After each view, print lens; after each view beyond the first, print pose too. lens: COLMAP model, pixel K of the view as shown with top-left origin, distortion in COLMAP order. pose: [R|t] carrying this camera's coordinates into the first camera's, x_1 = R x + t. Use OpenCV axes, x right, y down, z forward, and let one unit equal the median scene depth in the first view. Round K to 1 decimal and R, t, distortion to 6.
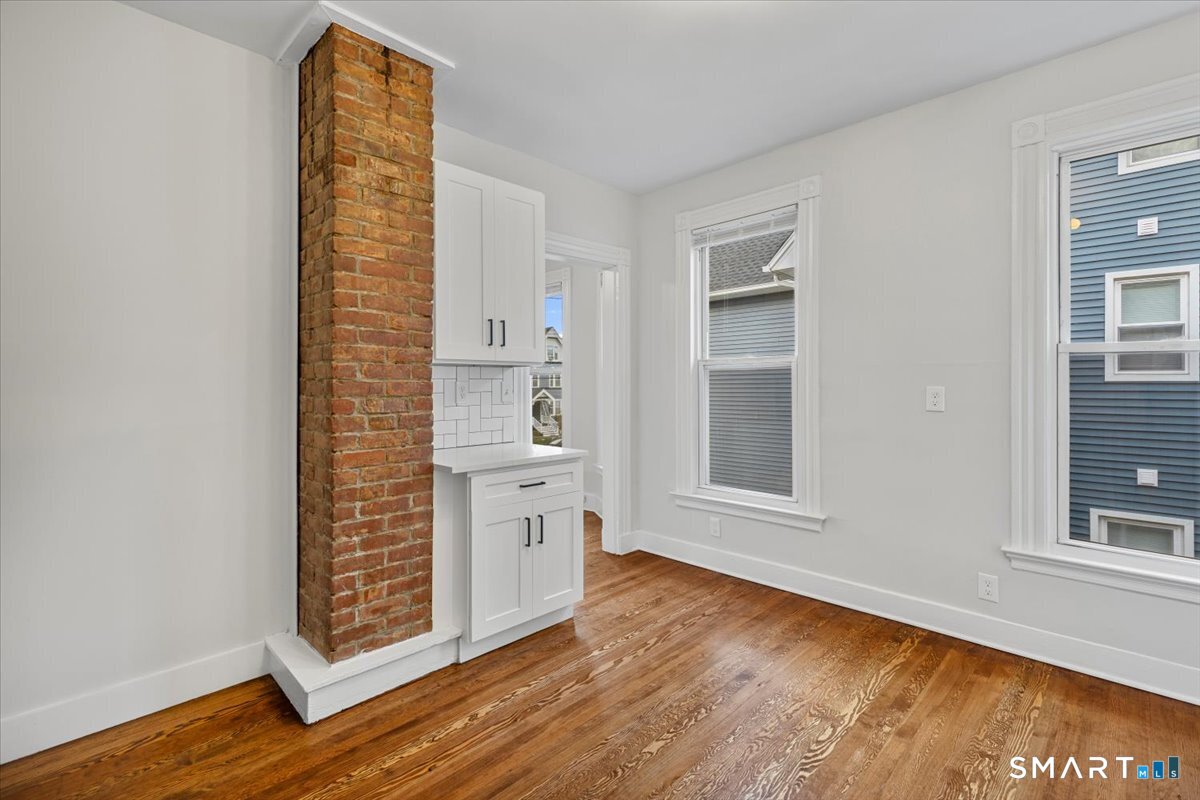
lens RADIAL K [[547.2, 0, 610.9], [0, 547.2, 387.8], [0, 0, 1]] dist [0.006869, -0.000272]
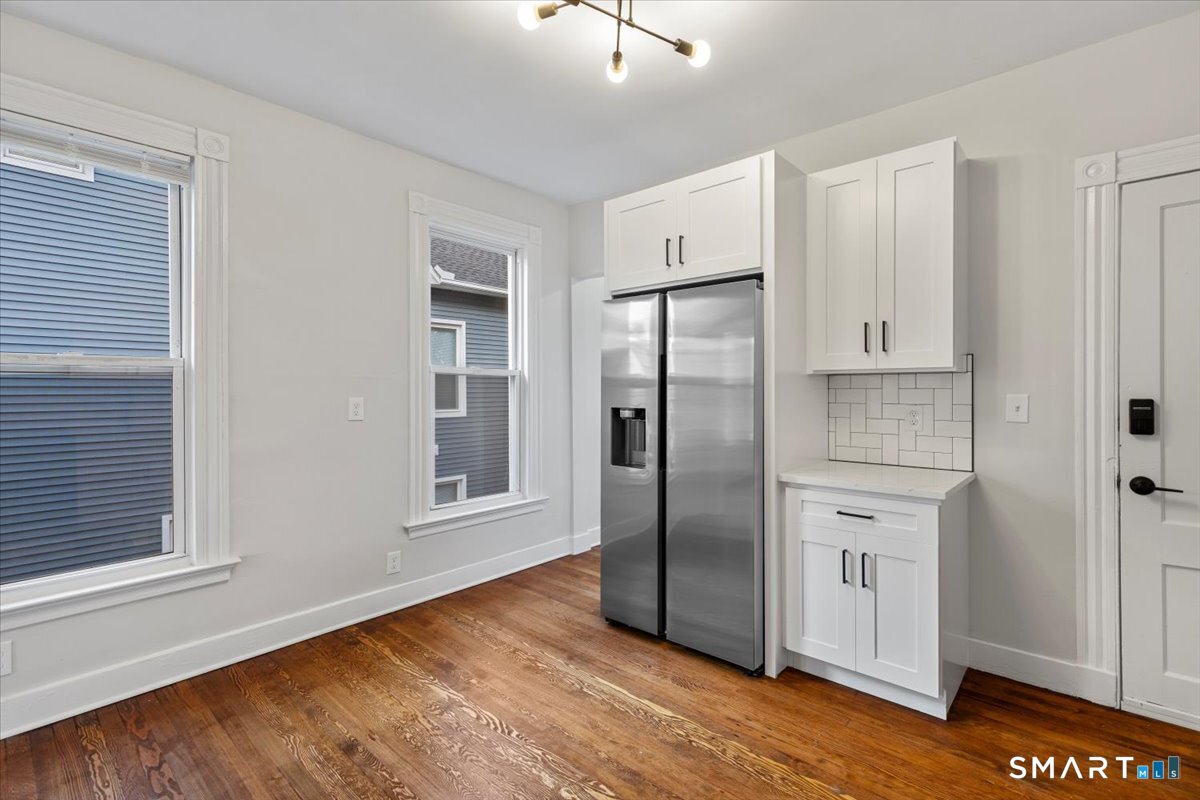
lens RADIAL K [[547.2, 0, 610.9], [0, 547.2, 387.8], [0, 0, 1]] dist [0.006869, -0.000272]
pose [[-0.037875, 0.004394, 0.999273, -0.552190], [0.015930, 0.999866, -0.003792, -0.010614], [-0.999156, 0.015775, -0.037940, 0.567277]]
